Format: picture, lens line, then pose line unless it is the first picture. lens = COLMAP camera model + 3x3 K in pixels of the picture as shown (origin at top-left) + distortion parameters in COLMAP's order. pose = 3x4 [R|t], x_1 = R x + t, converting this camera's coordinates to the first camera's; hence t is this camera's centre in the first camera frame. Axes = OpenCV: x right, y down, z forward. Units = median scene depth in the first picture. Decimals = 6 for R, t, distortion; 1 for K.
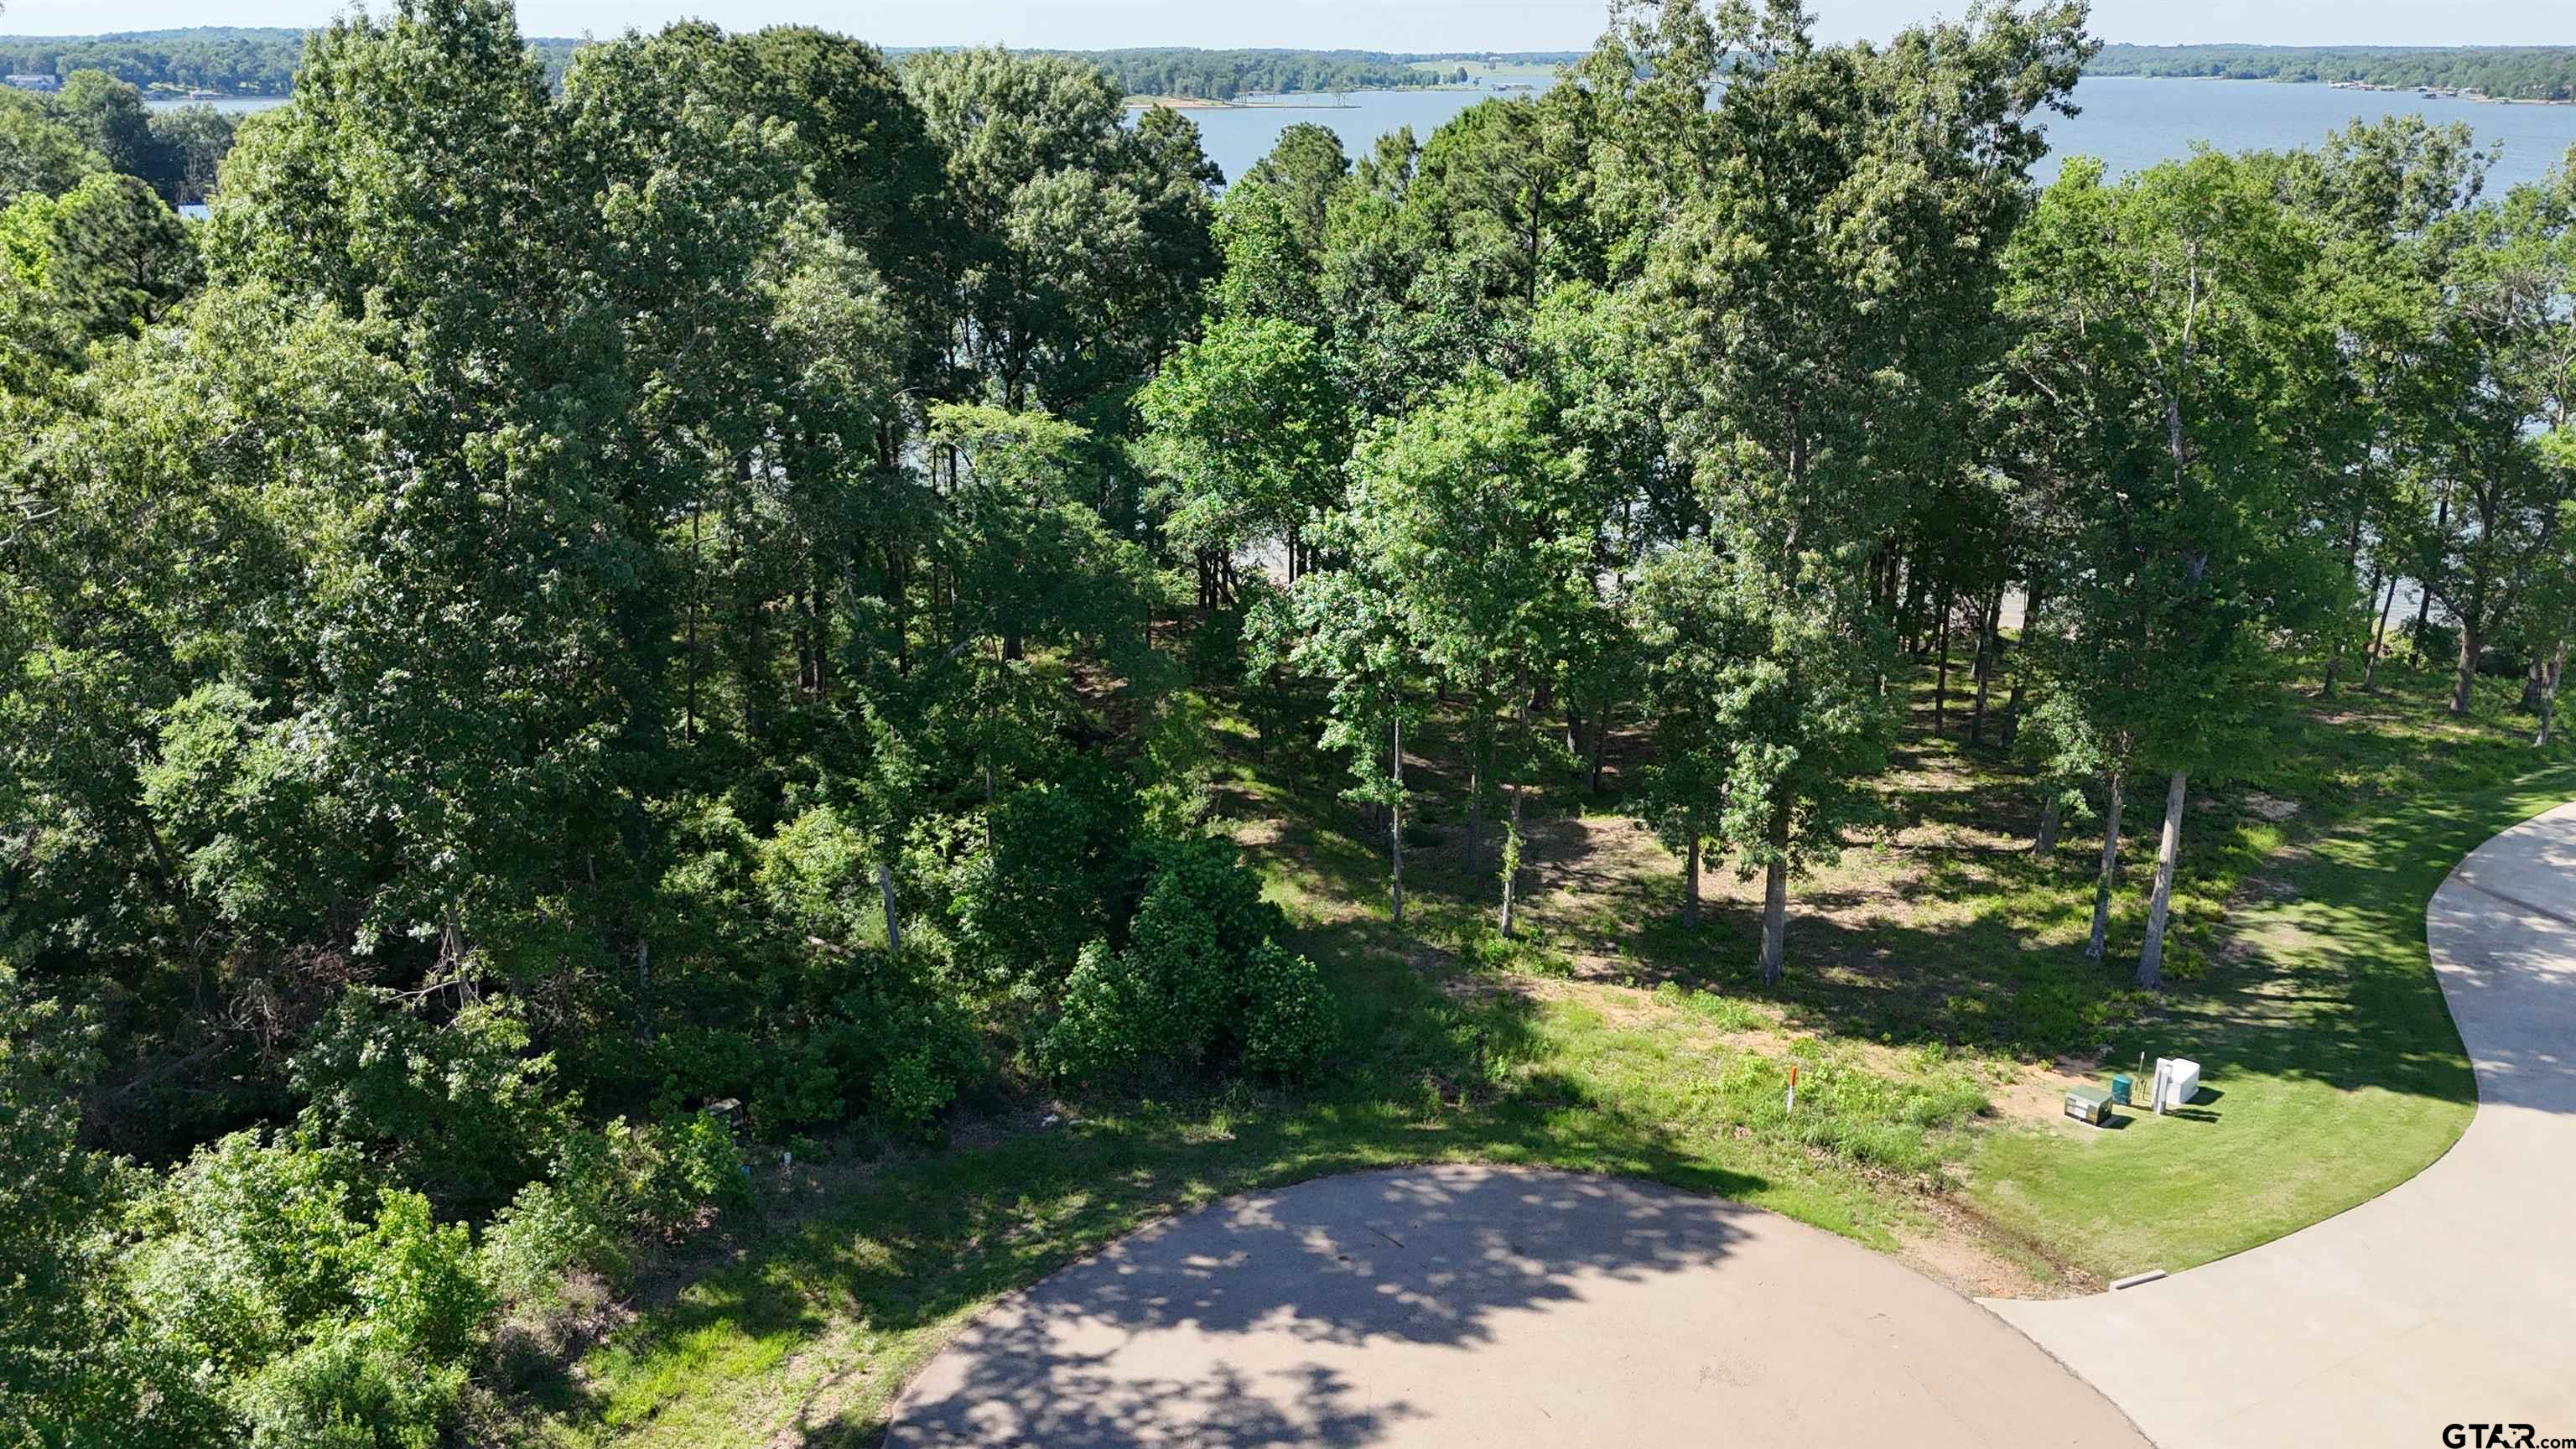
lens RADIAL K [[1862.4, 0, 1288.0], [0, 1862.4, 724.5], [0, 0, 1]] dist [0.058505, -0.057572]
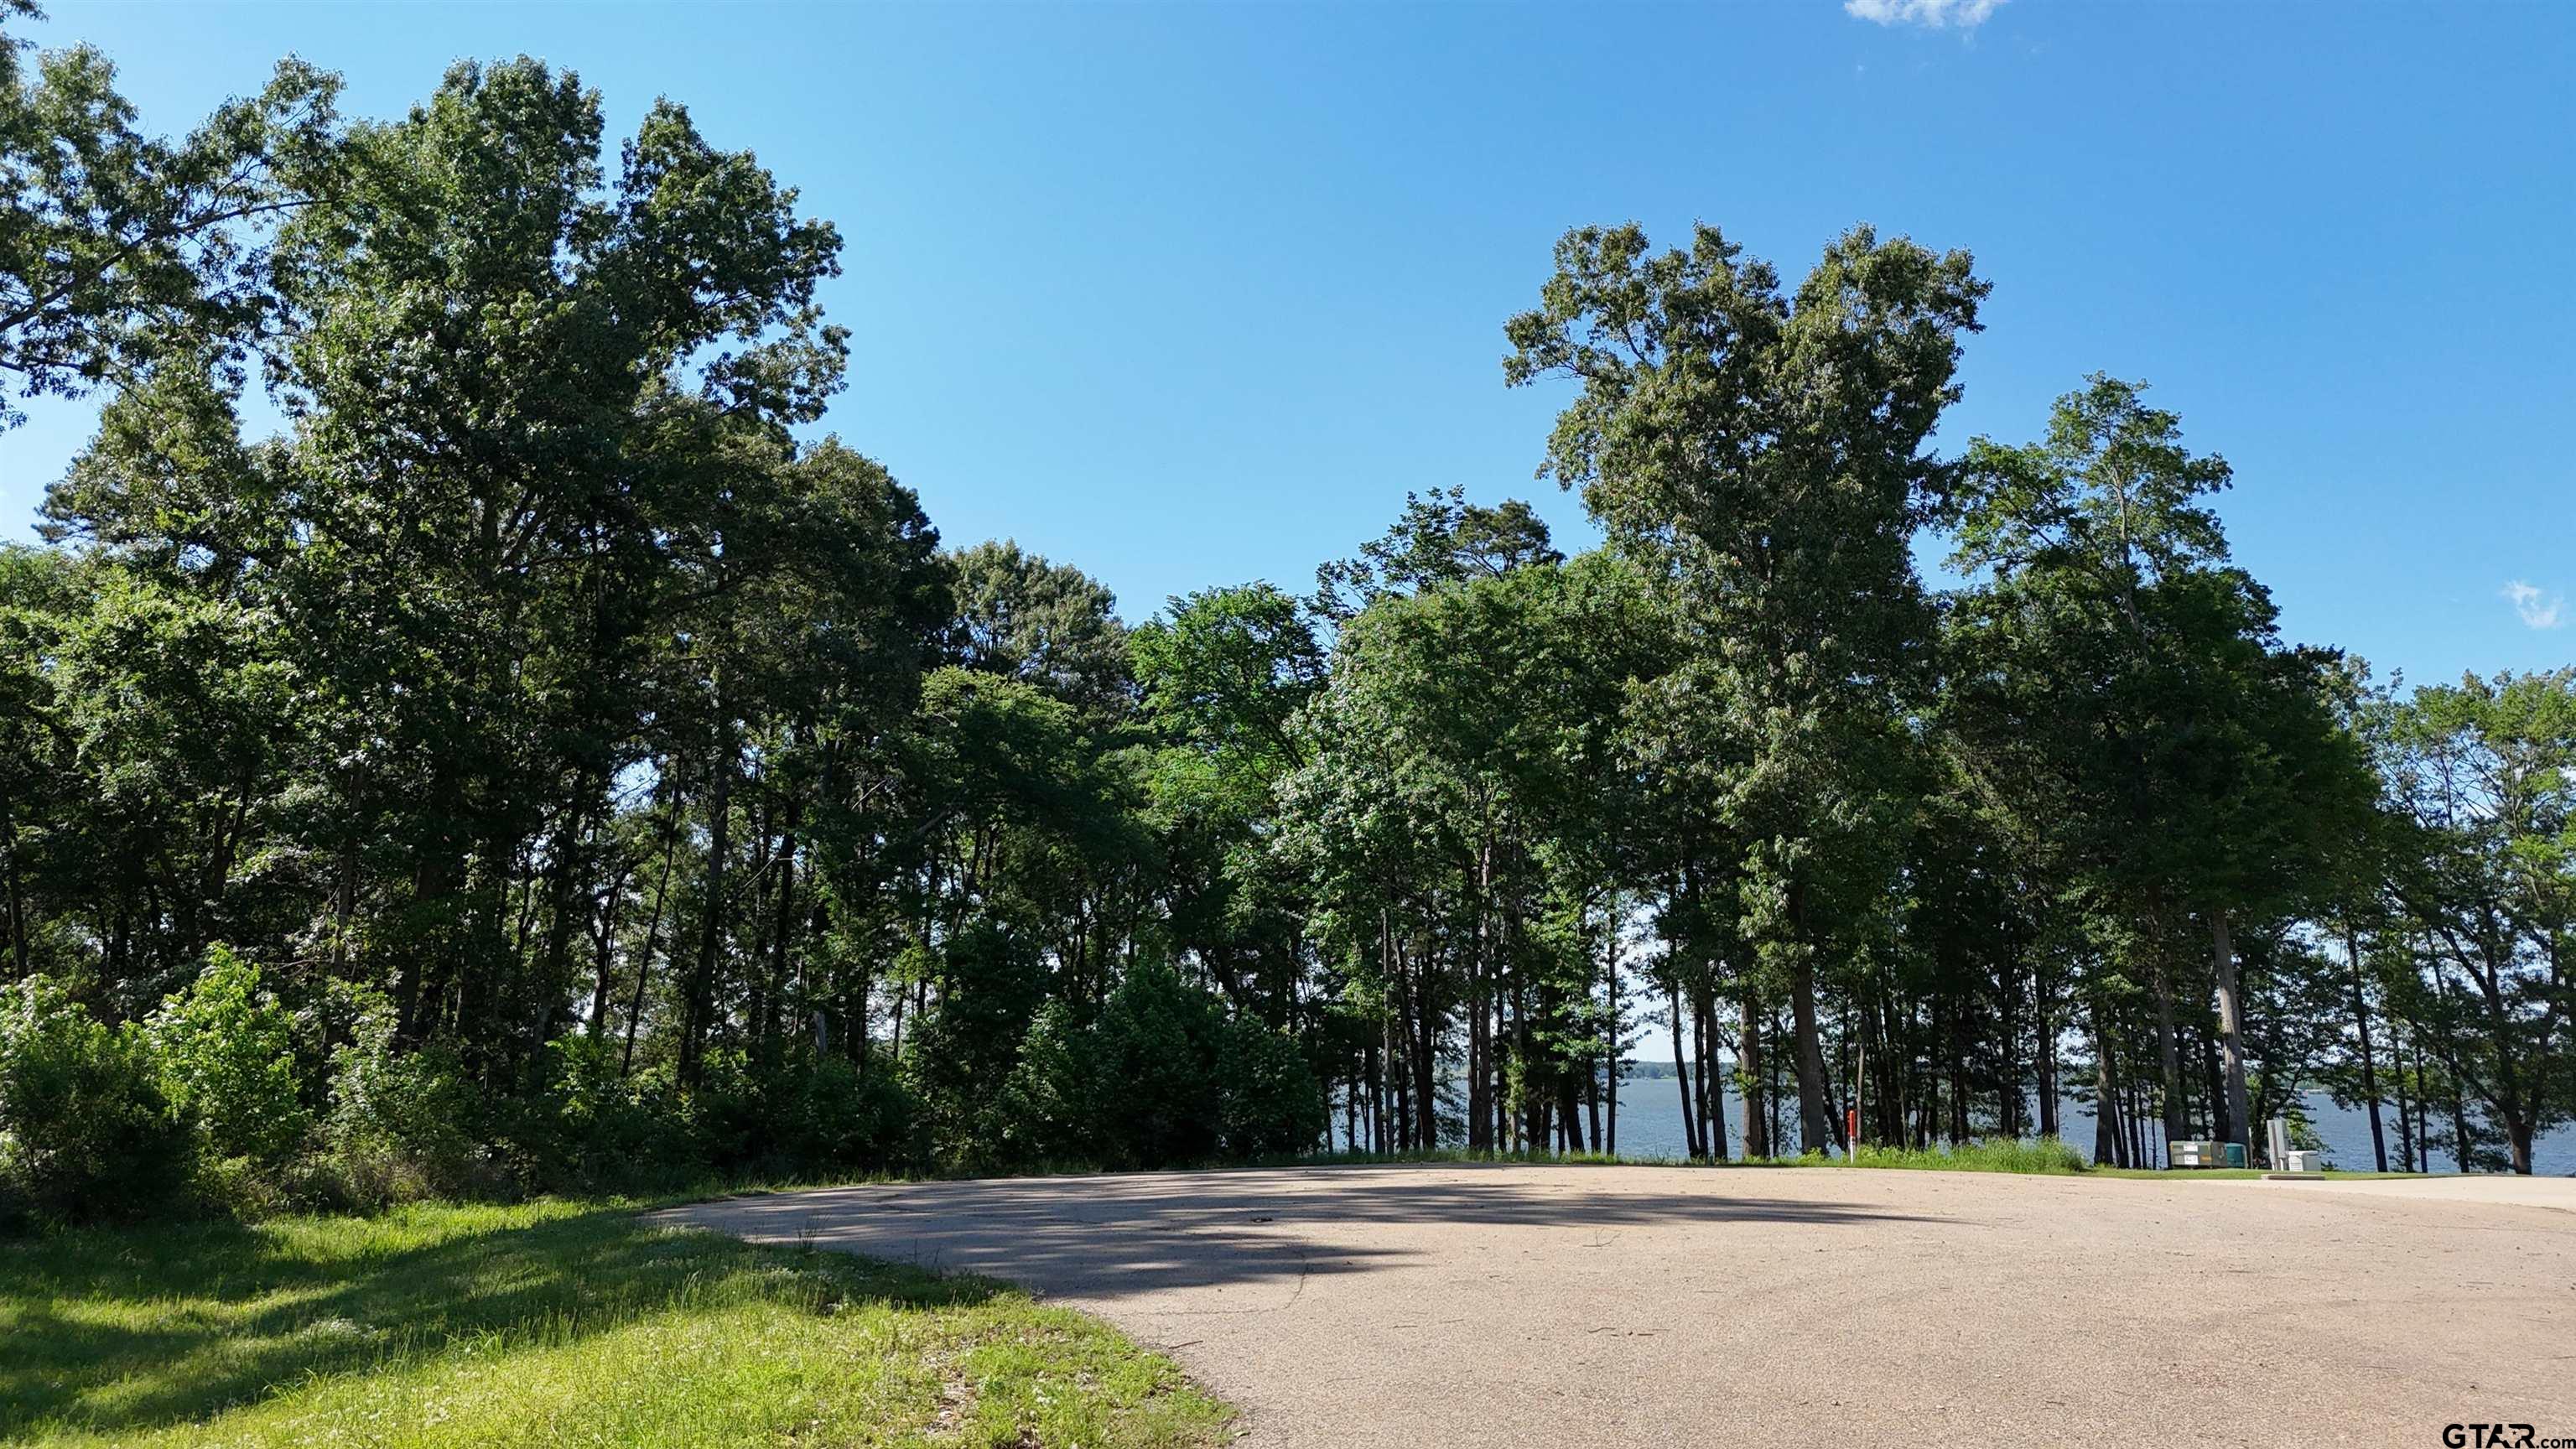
lens RADIAL K [[1862.4, 0, 1288.0], [0, 1862.4, 724.5], [0, 0, 1]] dist [0.058505, -0.057572]
pose [[0.999899, 0.008244, 0.011575, -0.002460], [-0.001595, 0.874499, -0.485025, 0.487249], [-0.014121, 0.484957, 0.874424, 0.170928]]
